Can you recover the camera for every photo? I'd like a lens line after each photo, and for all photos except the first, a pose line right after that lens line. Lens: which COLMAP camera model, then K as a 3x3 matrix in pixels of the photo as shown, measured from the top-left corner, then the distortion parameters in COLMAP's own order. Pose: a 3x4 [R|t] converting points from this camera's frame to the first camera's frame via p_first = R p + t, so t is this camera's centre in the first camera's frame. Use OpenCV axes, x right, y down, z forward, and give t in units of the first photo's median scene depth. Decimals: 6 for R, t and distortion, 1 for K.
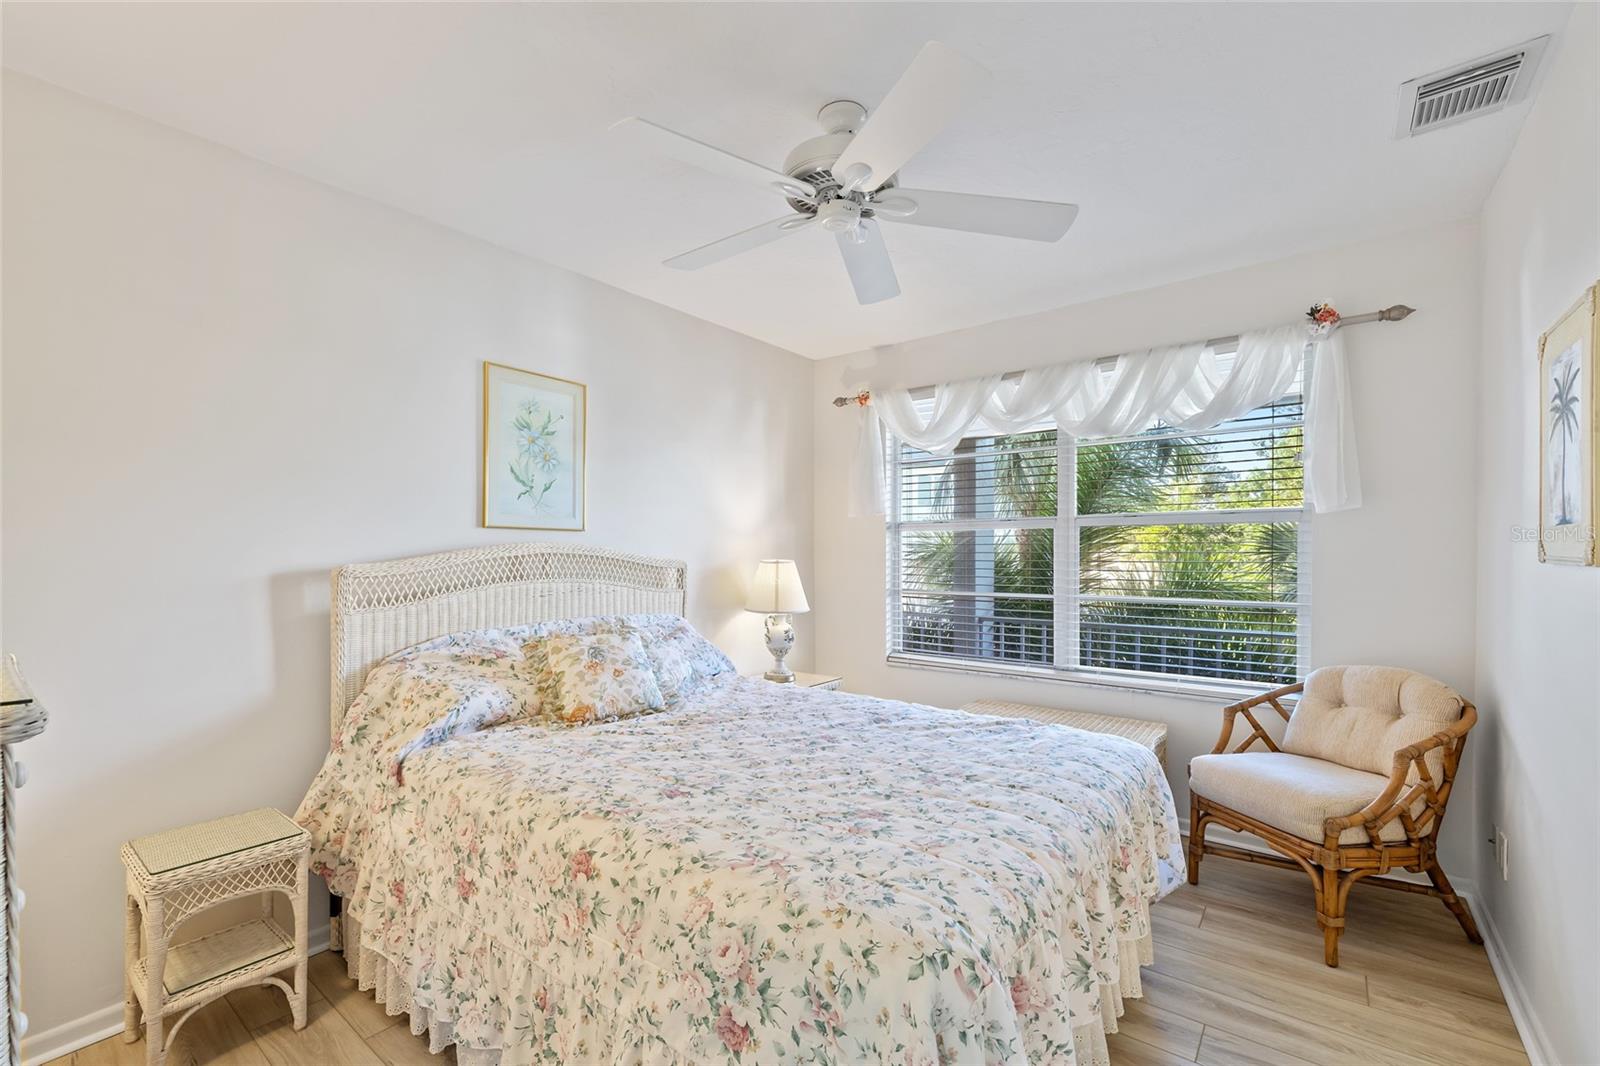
lens RADIAL K [[680.0, 0, 800.8], [0, 680.0, 546.2], [0, 0, 1]] dist [0.000353, -0.000004]
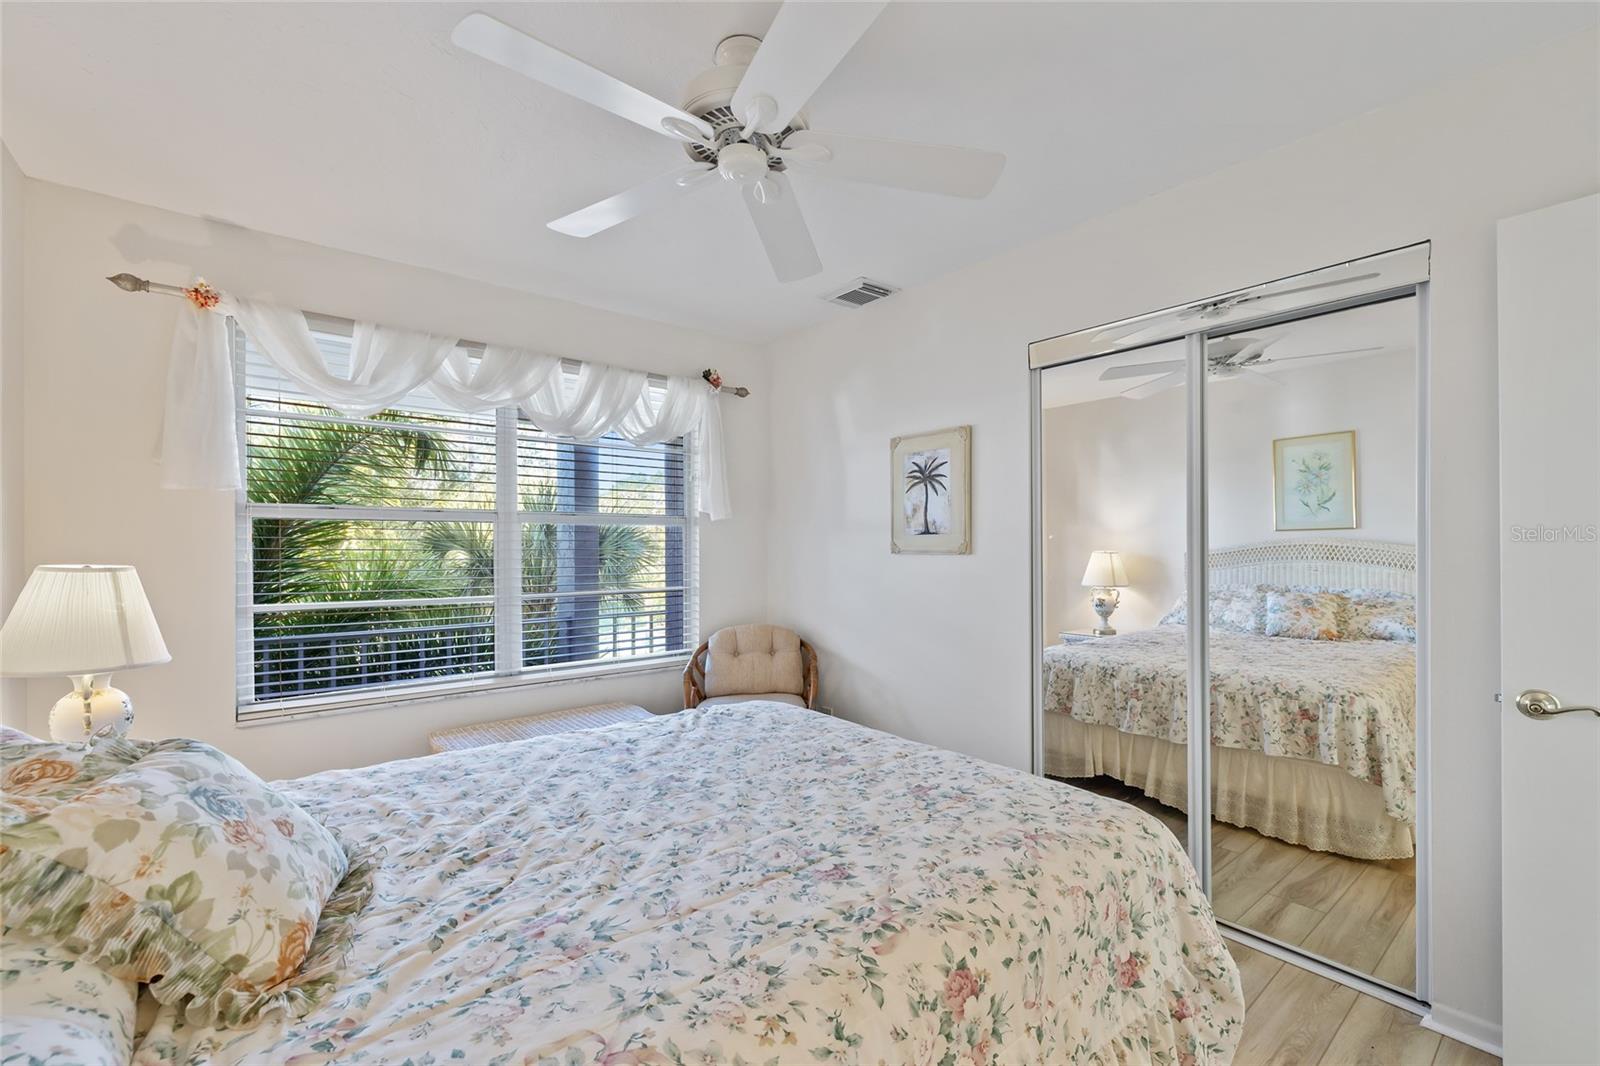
lens RADIAL K [[670.4, 0, 796.9], [0, 670.4, 533.6], [0, 0, 1]] dist [-0.001245, -0.000088]
pose [[0.232921, 0.023574, 0.972210, -0.693732], [-0.003765, 0.999721, -0.023339, 0.011431], [-0.972488, 0.001776, 0.232945, 0.669387]]
